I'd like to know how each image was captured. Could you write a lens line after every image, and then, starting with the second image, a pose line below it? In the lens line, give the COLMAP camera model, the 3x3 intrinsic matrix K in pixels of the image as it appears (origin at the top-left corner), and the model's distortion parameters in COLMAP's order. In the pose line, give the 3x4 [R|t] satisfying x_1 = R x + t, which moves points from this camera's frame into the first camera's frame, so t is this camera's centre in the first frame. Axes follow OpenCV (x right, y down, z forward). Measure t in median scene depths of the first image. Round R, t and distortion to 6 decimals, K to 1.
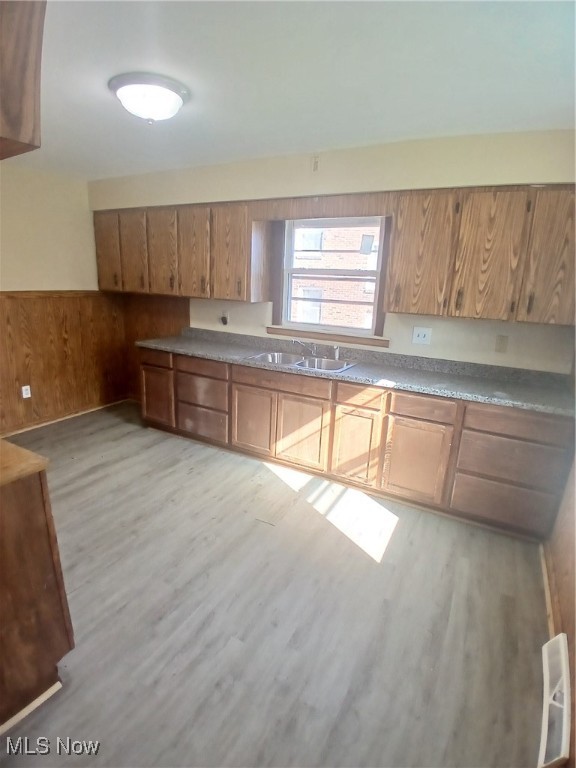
lens RADIAL K [[395.2, 0, 288.0], [0, 395.2, 384.0], [0, 0, 1]] dist [-0.001373, -0.001805]
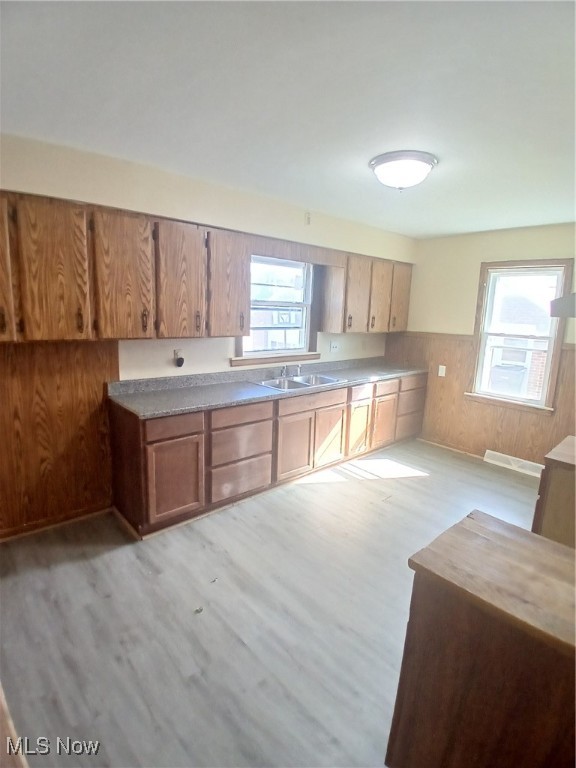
lens RADIAL K [[395.2, 0, 288.0], [0, 395.2, 384.0], [0, 0, 1]] dist [-0.001373, -0.001805]
pose [[0.327311, -0.211239, 0.921002, -0.959315], [0.221444, 0.964696, 0.142562, -0.207052], [-0.918602, 0.157288, 0.362533, 0.569135]]
